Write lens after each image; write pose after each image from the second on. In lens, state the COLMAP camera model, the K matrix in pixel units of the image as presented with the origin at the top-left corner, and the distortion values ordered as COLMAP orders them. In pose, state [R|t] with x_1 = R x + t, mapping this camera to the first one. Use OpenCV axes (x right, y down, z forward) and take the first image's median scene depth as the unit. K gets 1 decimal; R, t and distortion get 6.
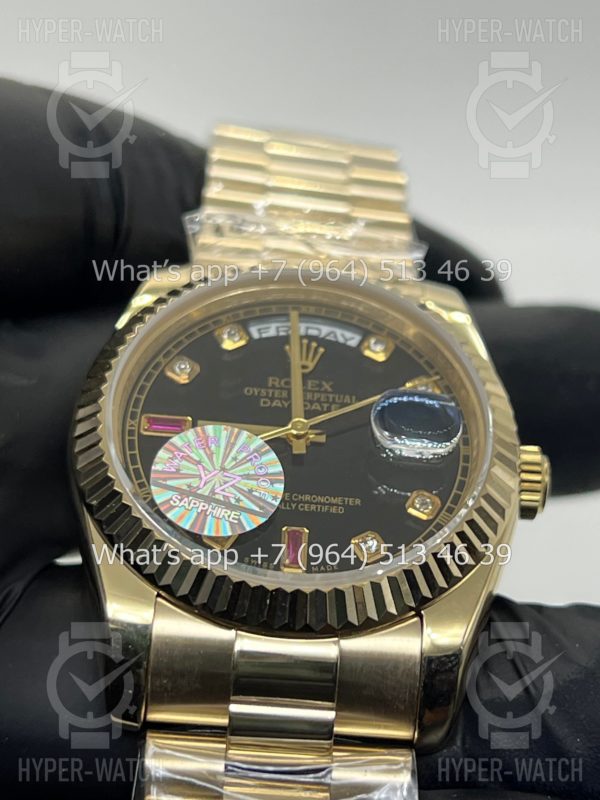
lens RADIAL K [[1864.4, 0, 295.9], [0, 1864.4, 399.2], [0, 0, 1]] dist [0.217398, 0.000000]
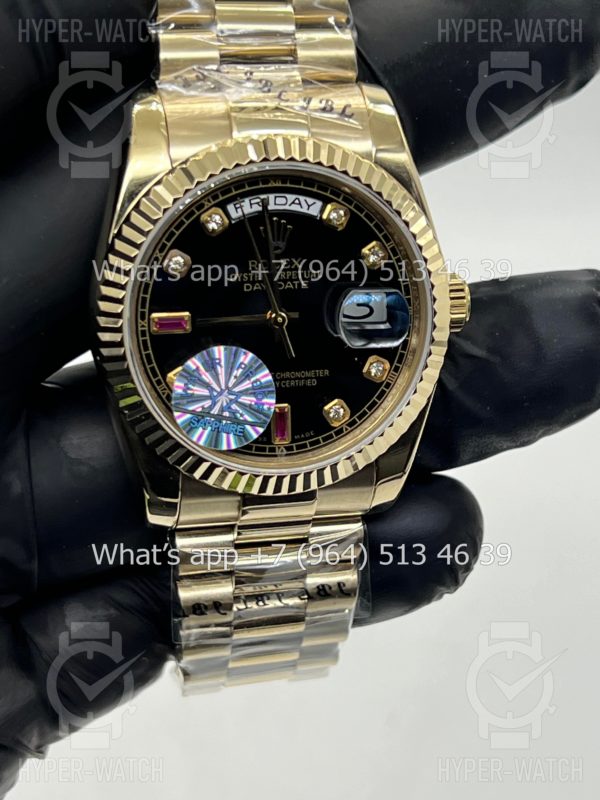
lens RADIAL K [[1864.4, 0, 298.4], [0, 1864.4, 401.7], [0, 0, 1]] dist [0.217398, 0.000000]
pose [[0.988684, -0.088414, 0.121189, -0.142020], [-0.028806, 0.680929, 0.731782, -0.863685], [-0.147221, -0.726992, 0.670677, 0.130462]]
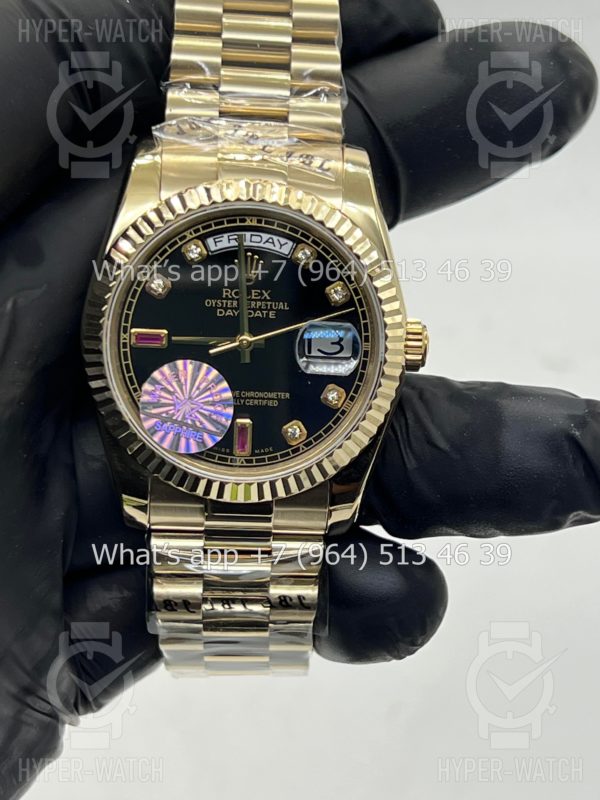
lens RADIAL K [[1864.4, 0, 319.1], [0, 1864.4, 406.2], [0, 0, 1]] dist [0.217398, 0.000000]
pose [[0.999578, 0.000471, -0.029056, 0.098524], [0.019115, 0.742443, 0.669637, -0.889490], [0.021888, -0.669909, 0.742120, -0.061897]]
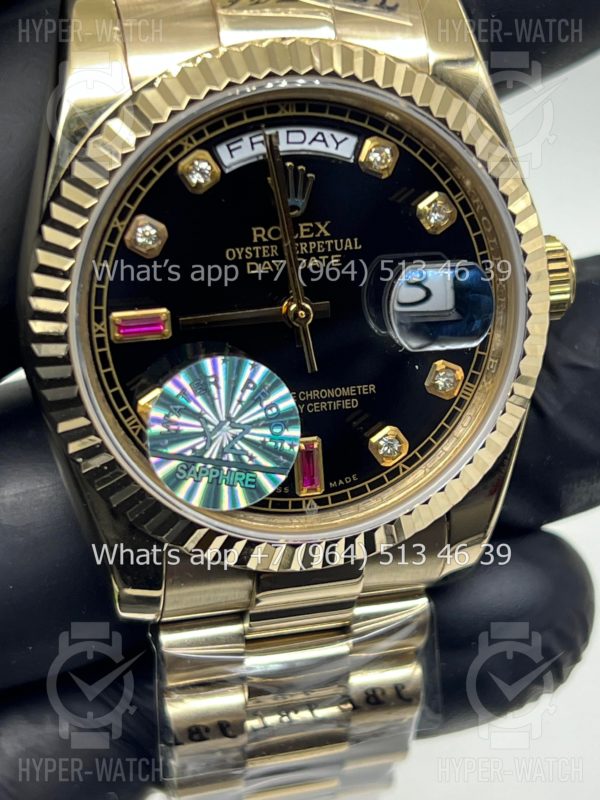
lens RADIAL K [[1864.4, 0, 299.2], [0, 1864.4, 400.5], [0, 0, 1]] dist [0.217398, 0.000000]
pose [[0.982432, -0.129866, 0.134021, -0.117454], [-0.011308, 0.675407, 0.737358, -0.581916], [-0.186277, -0.725920, 0.662073, 0.423482]]
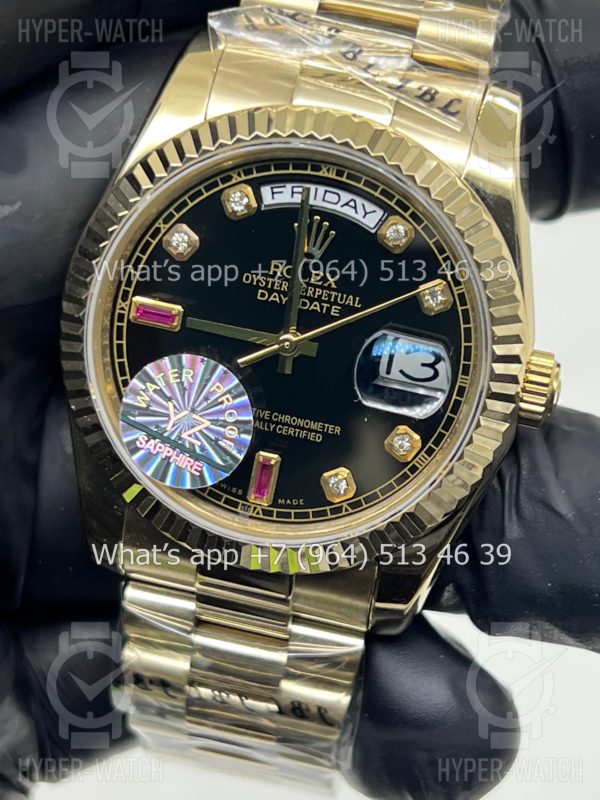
lens RADIAL K [[1864.4, 0, 300.1], [0, 1864.4, 400.3], [0, 0, 1]] dist [0.217398, 0.000000]
pose [[0.966908, 0.182037, -0.178748, 0.185927], [-0.007317, 0.720130, 0.693801, -0.633895], [0.255019, -0.669534, 0.697631, 0.320977]]
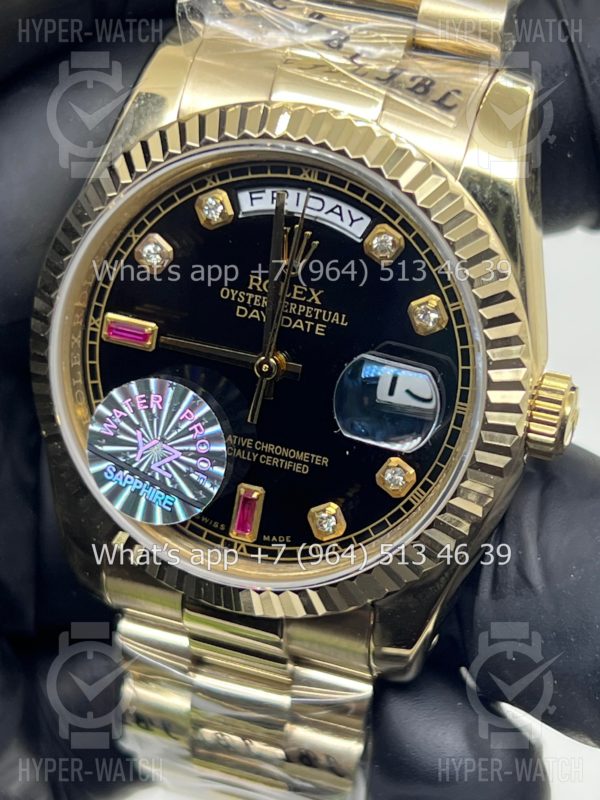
lens RADIAL K [[1864.4, 0, 304.4], [0, 1864.4, 405.4], [0, 0, 1]] dist [0.217398, 0.000000]
pose [[0.931439, 0.193245, -0.308346, 0.290780], [0.092794, 0.693200, 0.714747, -0.594404], [0.351867, -0.694355, 0.627742, 0.458371]]
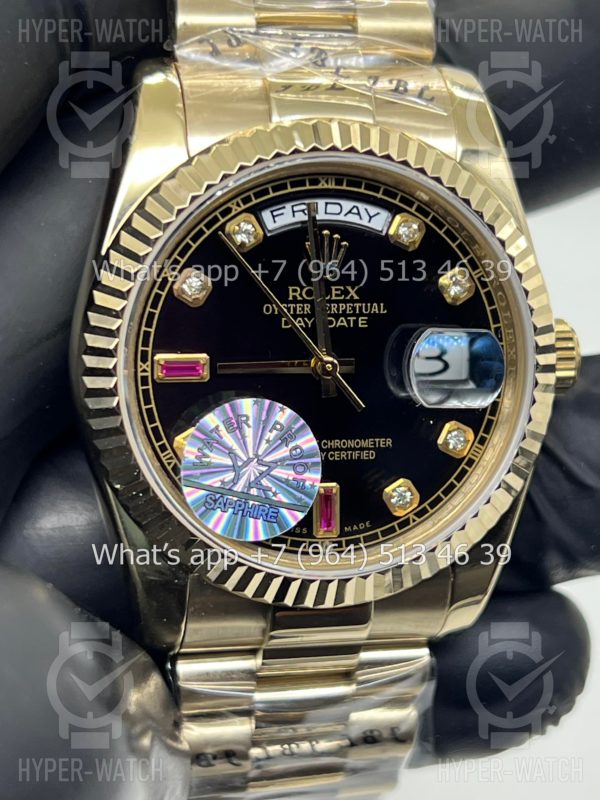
lens RADIAL K [[1864.4, 0, 298.1], [0, 1864.4, 399.8], [0, 0, 1]] dist [0.217398, 0.000000]
pose [[0.989136, -0.055459, 0.136141, -0.139935], [-0.049927, 0.744322, 0.665953, -0.588664], [-0.138266, -0.665515, 0.733466, 0.323887]]
